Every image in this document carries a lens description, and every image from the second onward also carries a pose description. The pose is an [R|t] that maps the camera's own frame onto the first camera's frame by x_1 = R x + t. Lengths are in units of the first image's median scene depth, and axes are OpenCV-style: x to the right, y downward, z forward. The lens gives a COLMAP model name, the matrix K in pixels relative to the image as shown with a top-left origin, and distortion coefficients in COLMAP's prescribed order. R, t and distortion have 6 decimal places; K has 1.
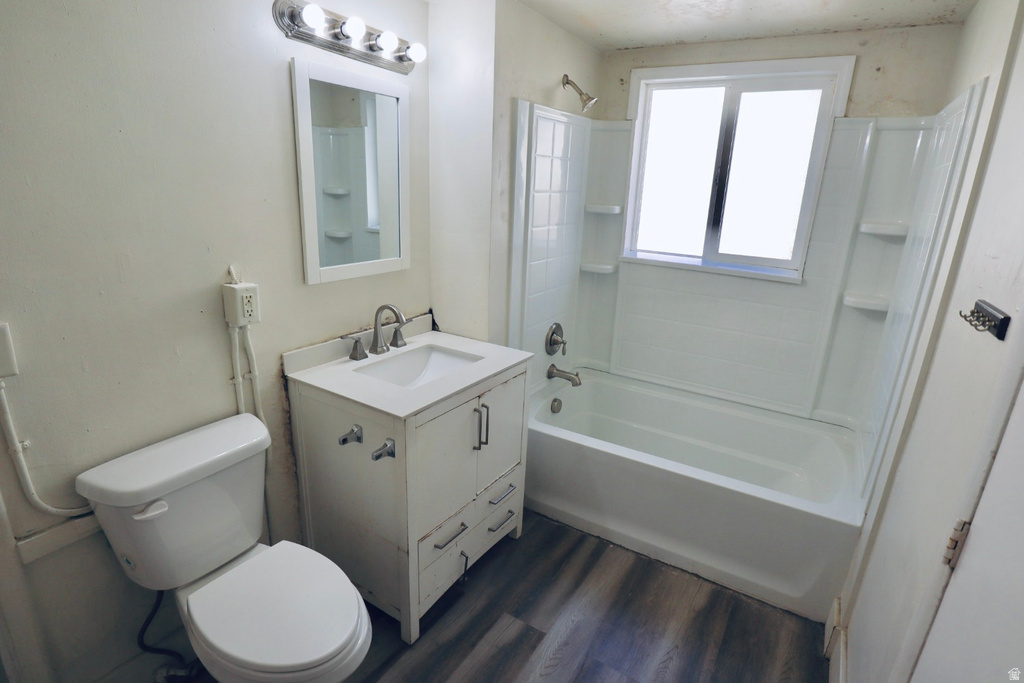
lens RADIAL K [[519.4, 0, 512.2], [0, 519.4, 343.6], [0, 0, 1]] dist [-0.030675, 0.005591]
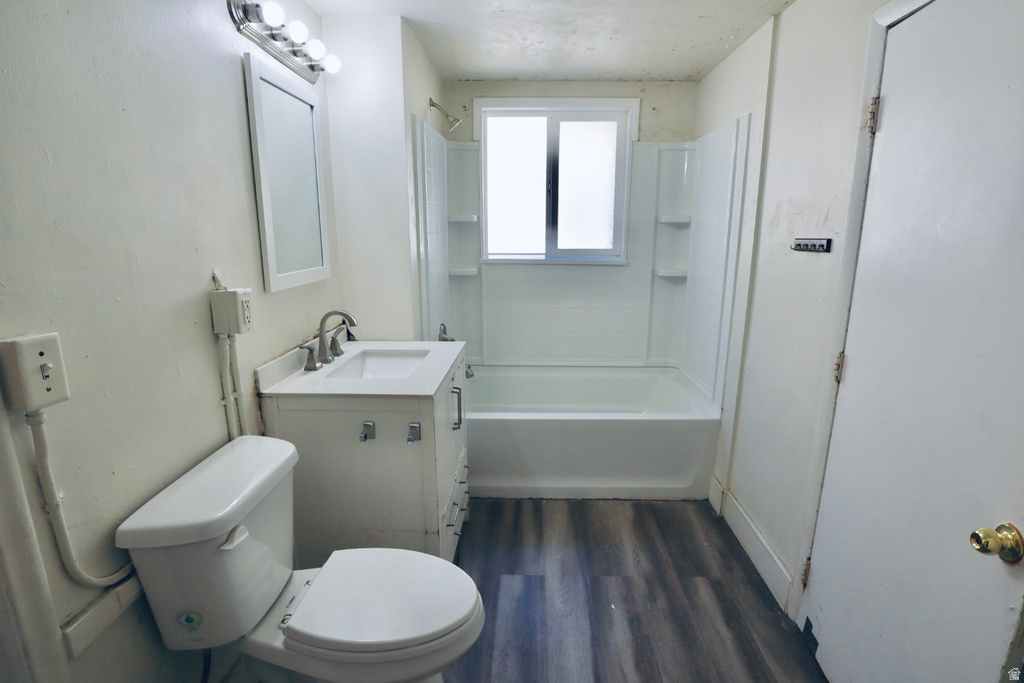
lens RADIAL K [[519.4, 0, 518.7], [0, 519.4, 343.6], [0, 0, 1]] dist [-0.030675, 0.005591]
pose [[0.861081, -0.151230, 0.485458, -0.400967], [0.181984, 0.983163, -0.016520, 0.062517], [-0.474786, 0.102571, 0.874104, -0.015877]]
